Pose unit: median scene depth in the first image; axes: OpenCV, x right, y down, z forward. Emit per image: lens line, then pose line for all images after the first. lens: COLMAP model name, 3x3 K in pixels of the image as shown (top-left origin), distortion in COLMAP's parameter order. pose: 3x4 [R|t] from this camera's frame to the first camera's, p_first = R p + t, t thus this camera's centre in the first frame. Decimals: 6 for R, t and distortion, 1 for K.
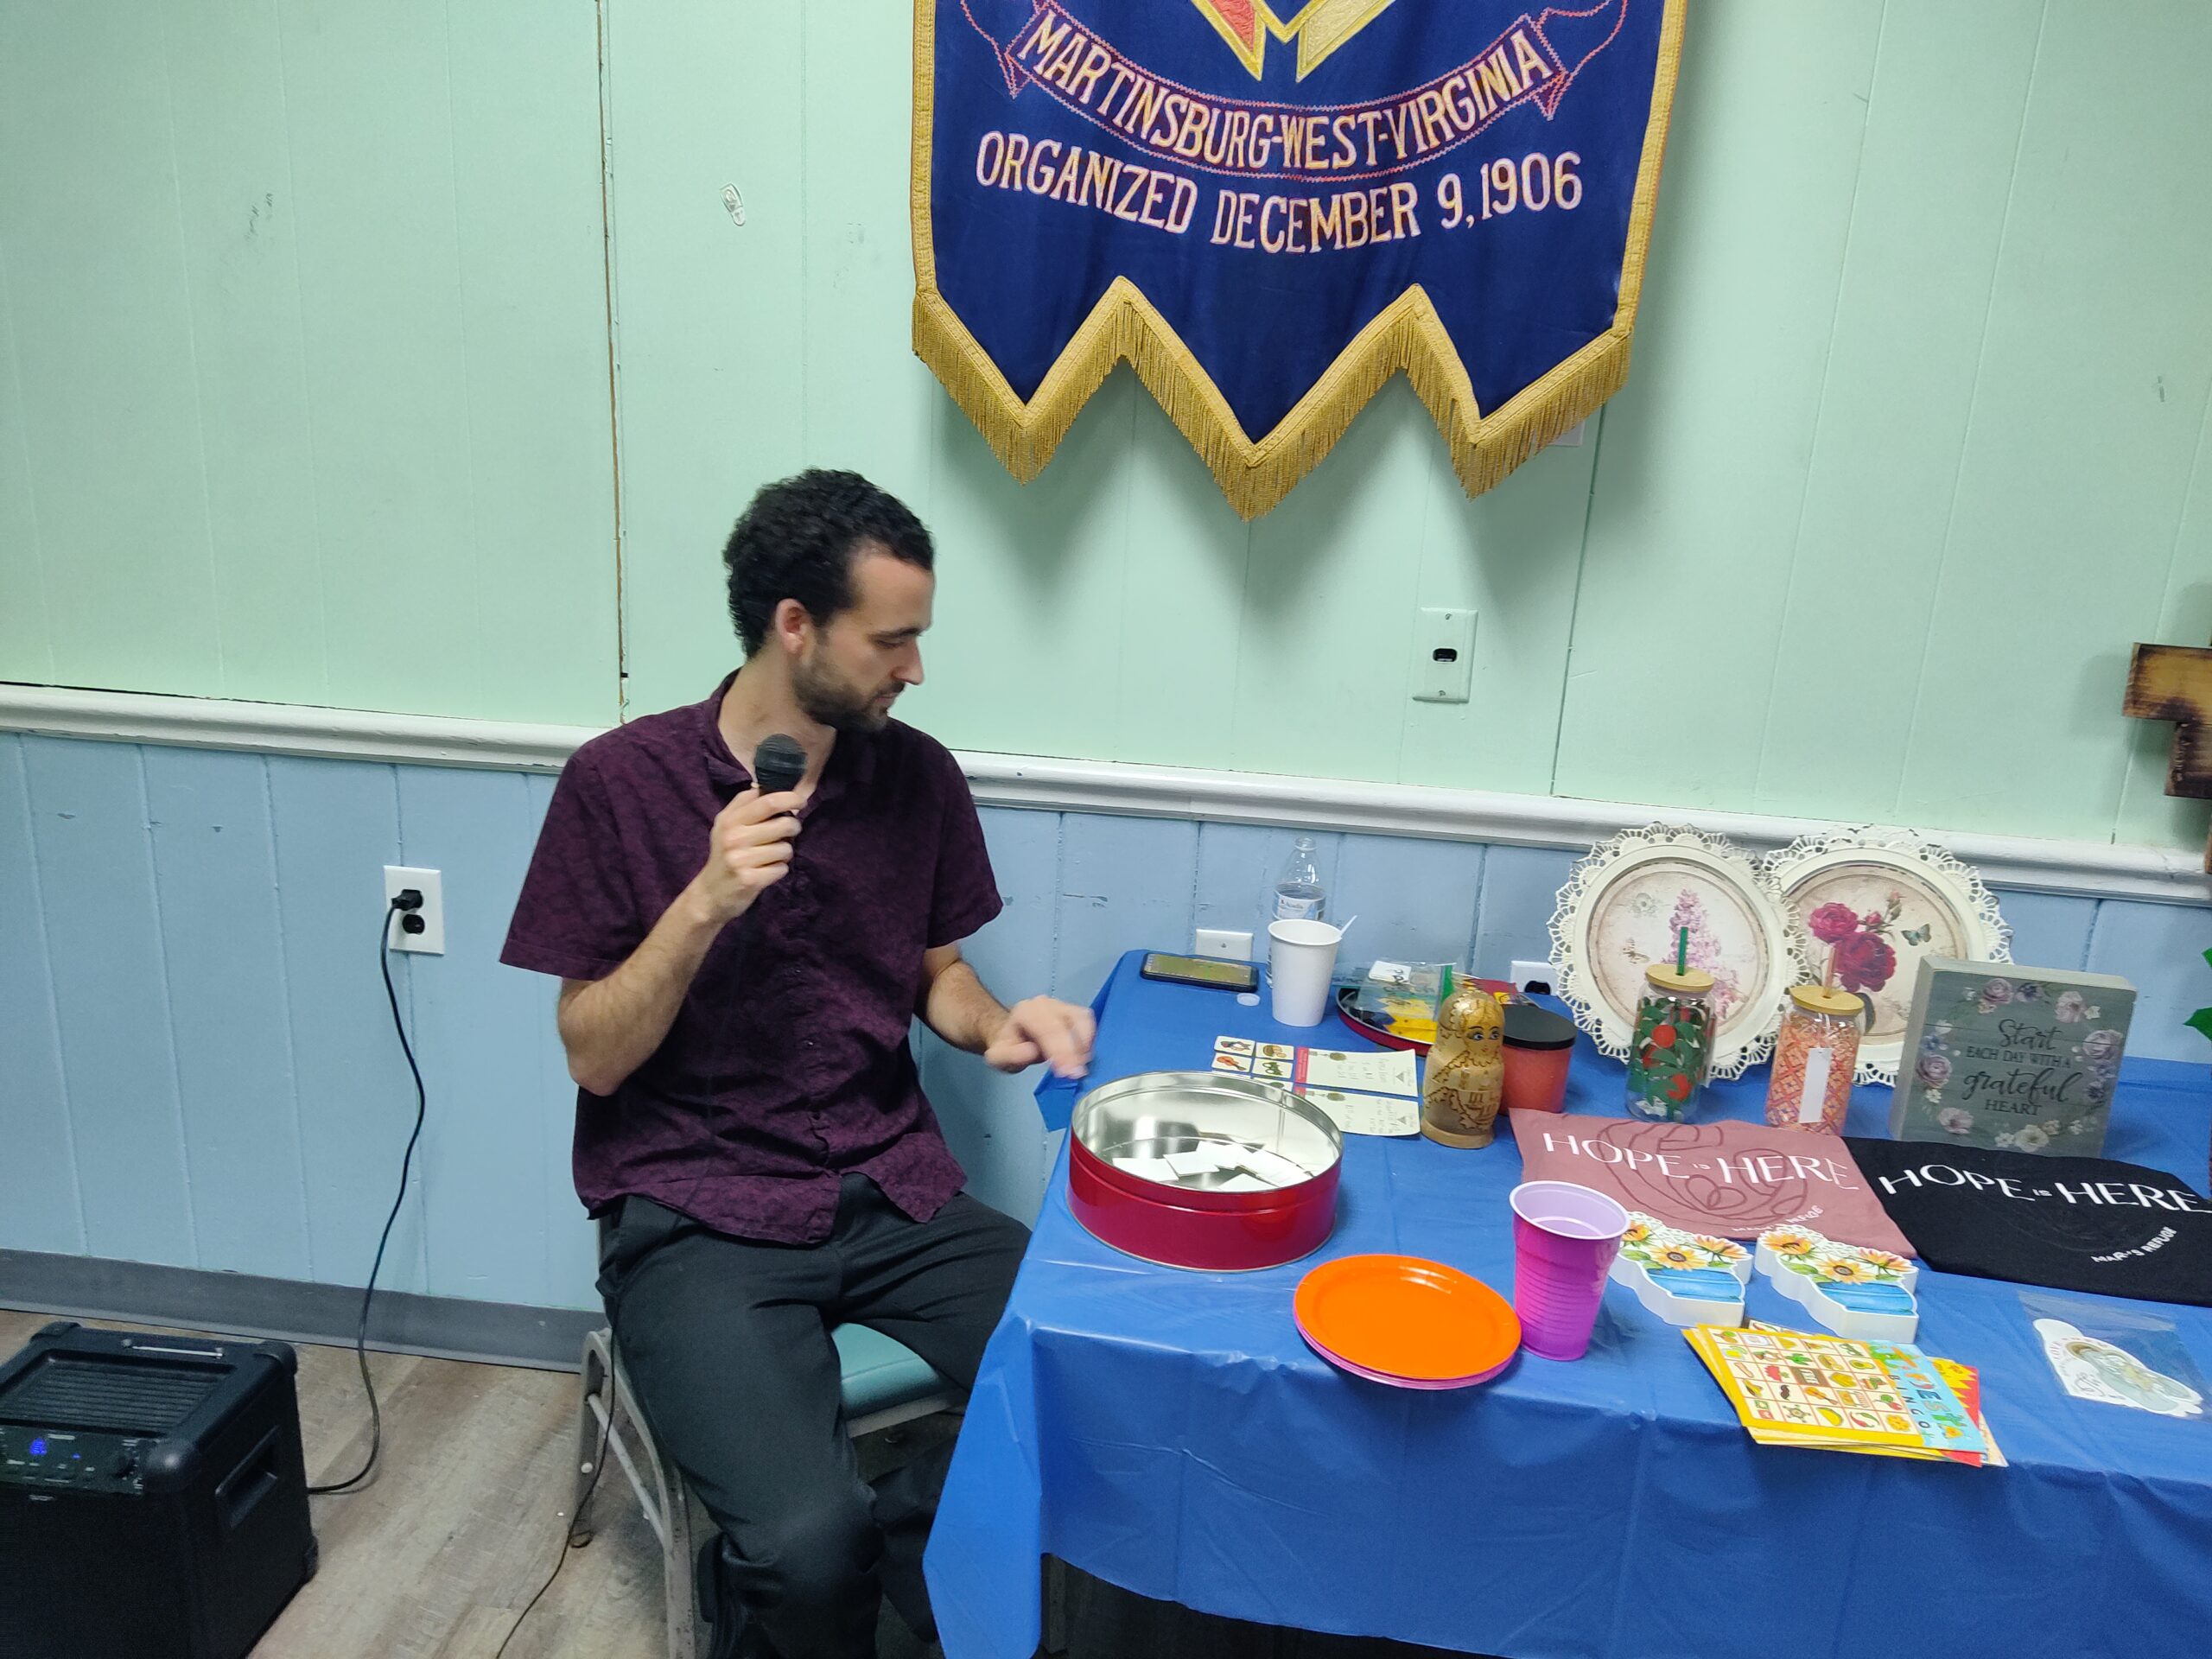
lens RADIAL K [[1598.7, 0, 1109.6], [0, 1598.7, 832.9], [0, 0, 1]] dist [0.056196, -0.075483]
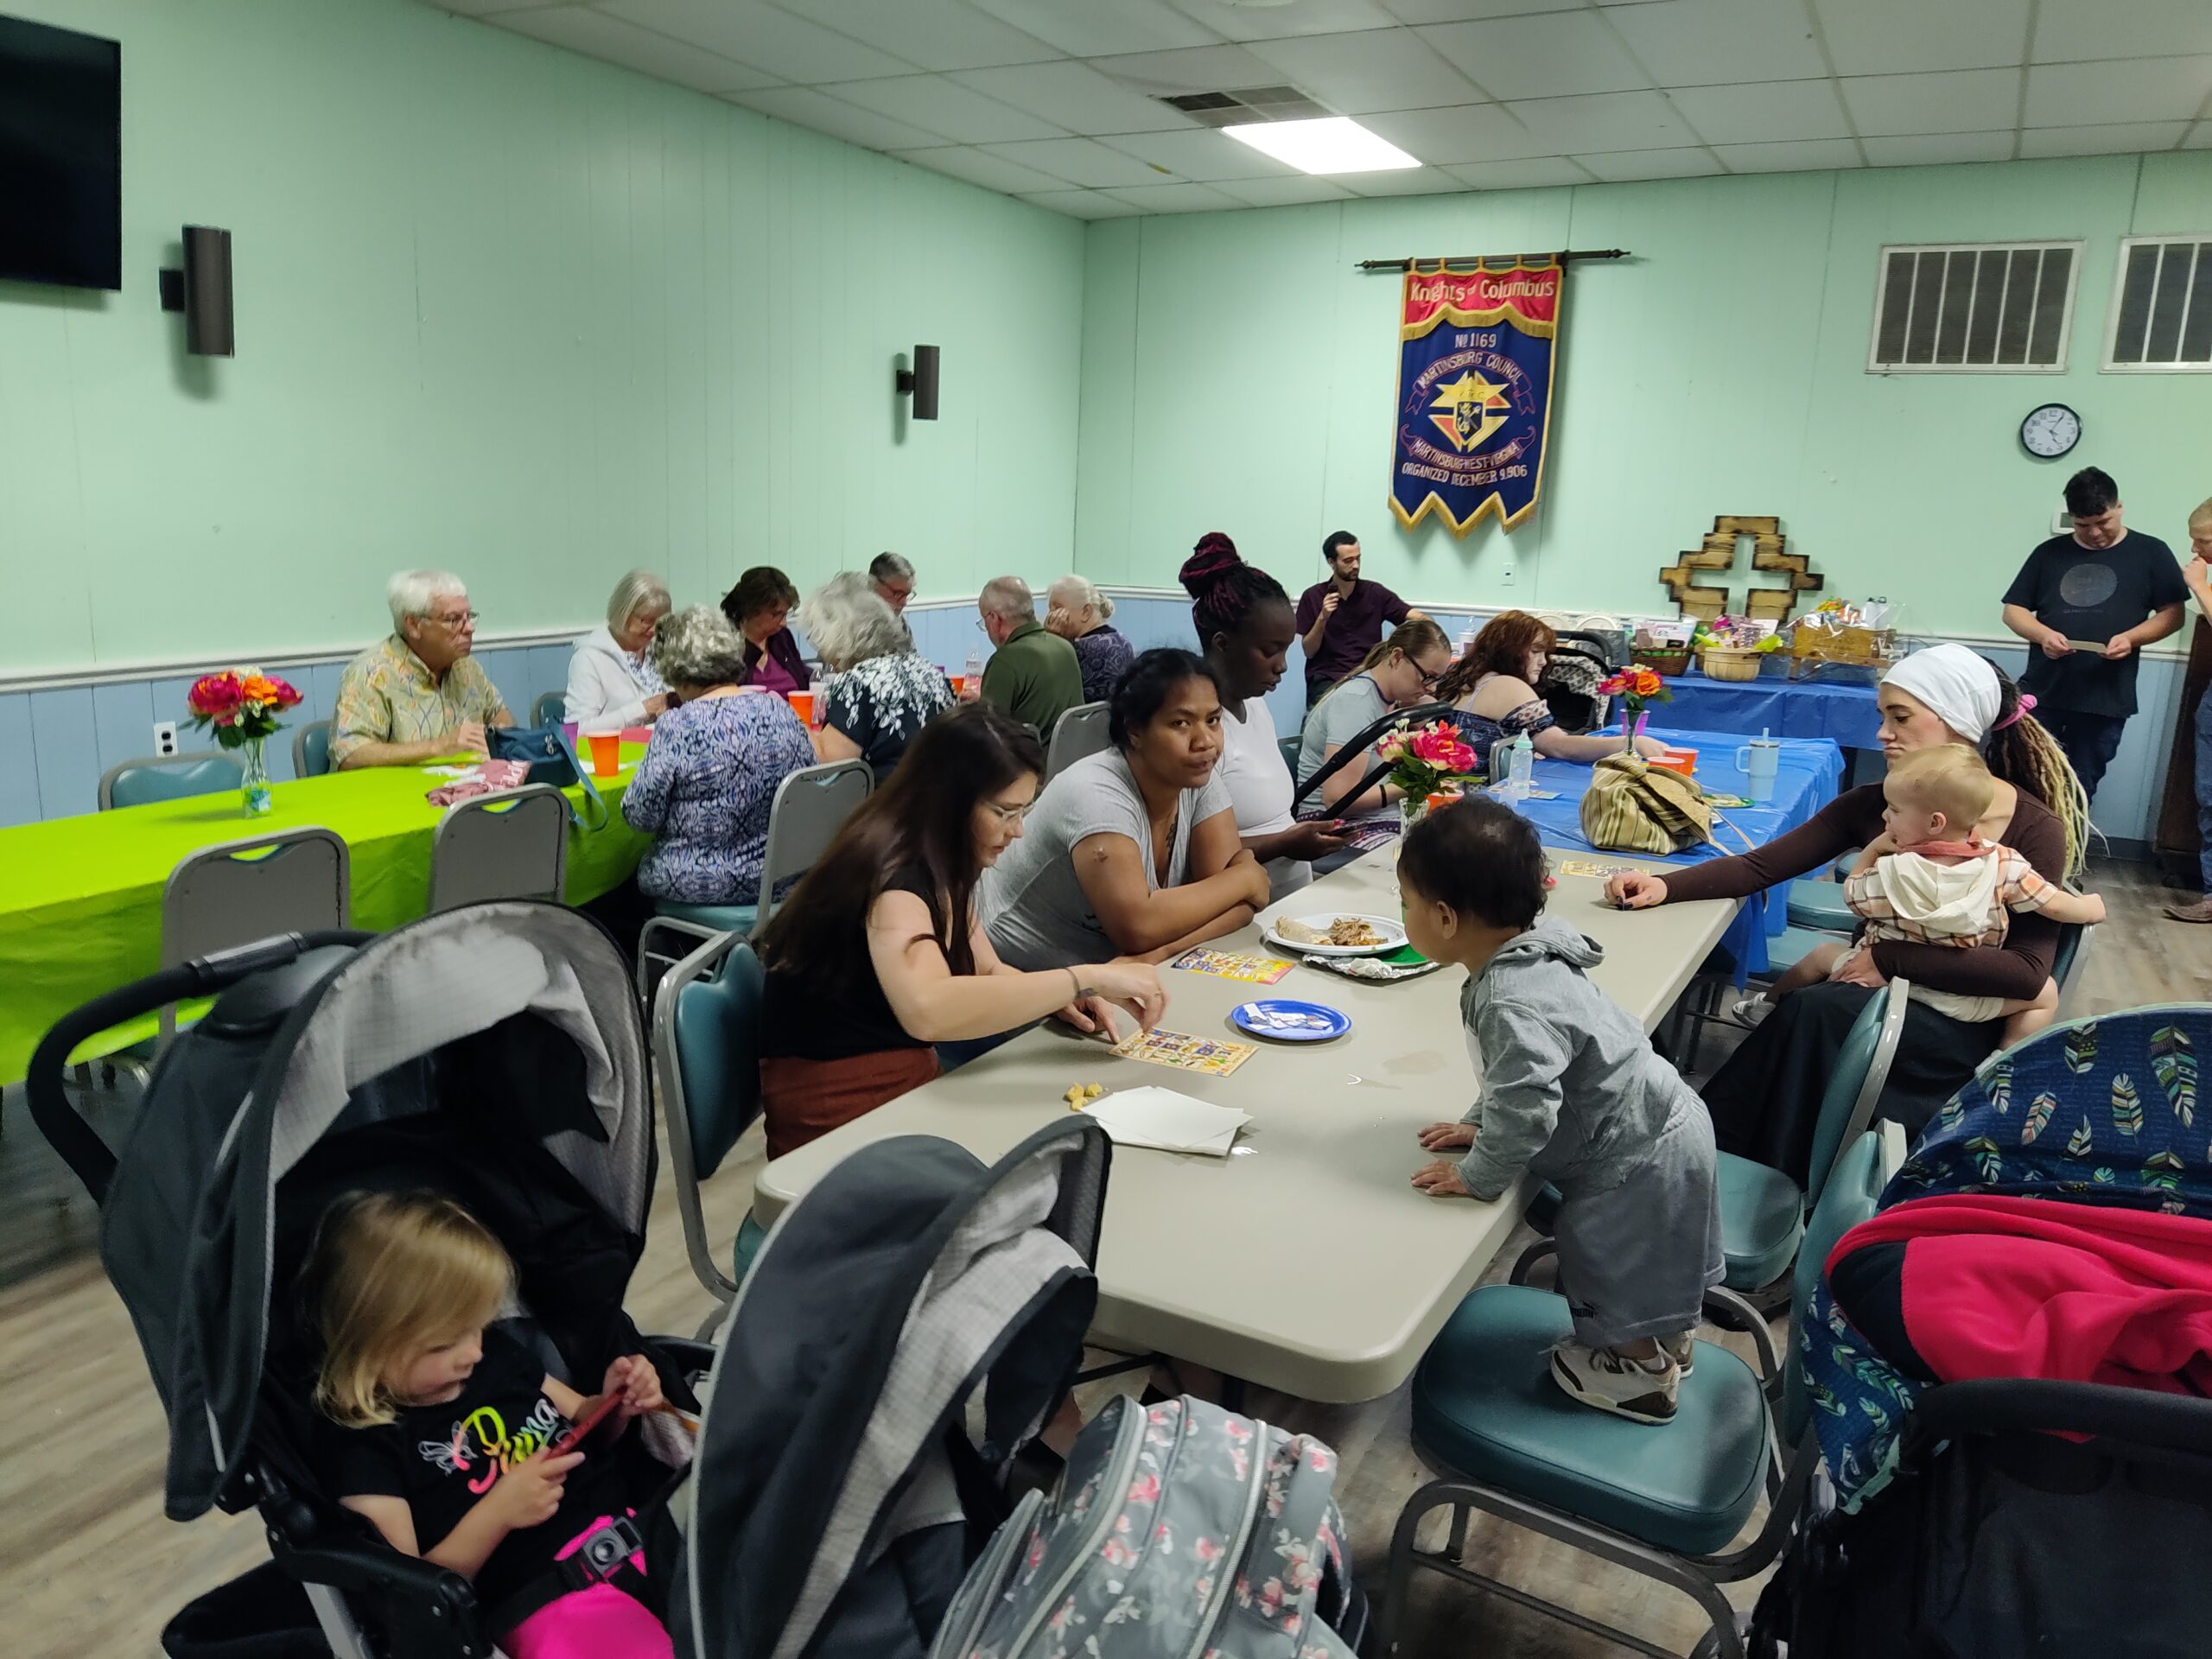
lens RADIAL K [[1598.7, 0, 1059.8], [0, 1598.7, 849.2], [0, 0, 1]] dist [0.056196, -0.075483]
pose [[0.931850, 0.057970, -0.358183, 0.763419], [-0.081799, 0.995306, -0.051725, 1.068193], [0.353503, 0.077499, 0.932217, -3.824976]]
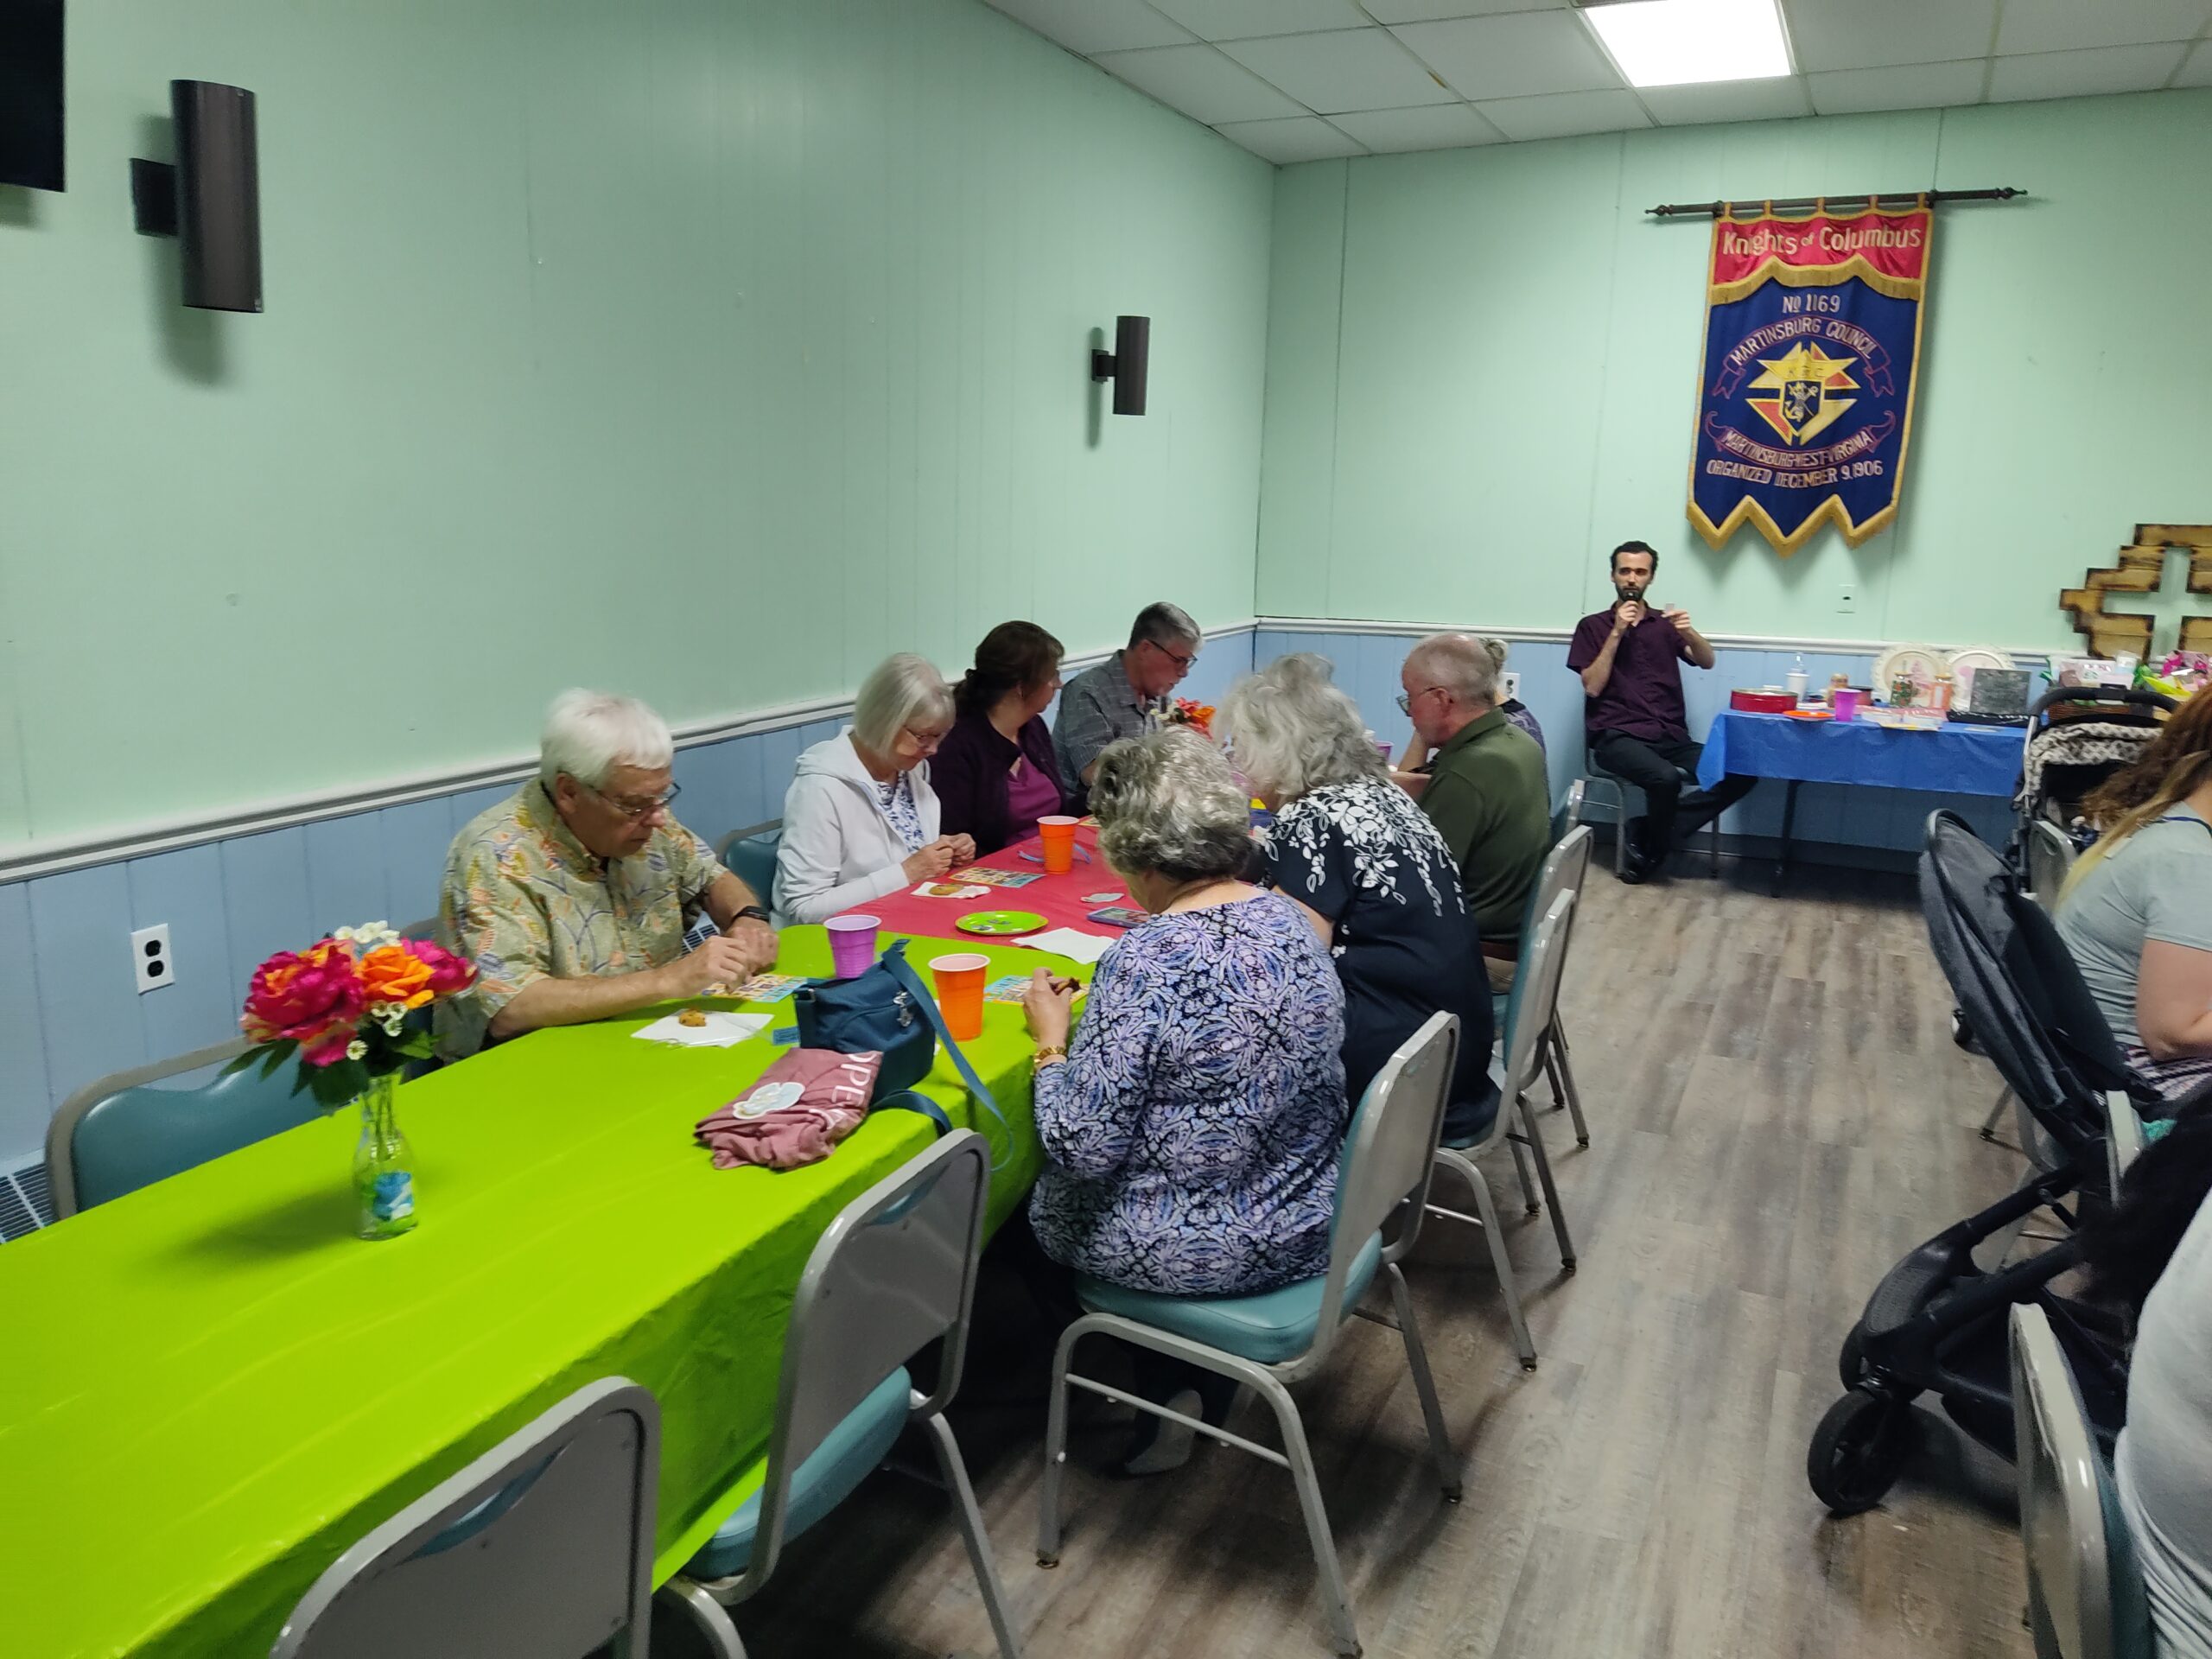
lens RADIAL K [[1598.7, 0, 1081.6], [0, 1598.7, 844.3], [0, 0, 1]] dist [0.056196, -0.075483]
pose [[0.947738, 0.034123, -0.317220, -0.252754], [-0.055510, 0.996735, -0.058626, 0.792714], [0.314184, 0.073171, 0.946538, -3.069517]]
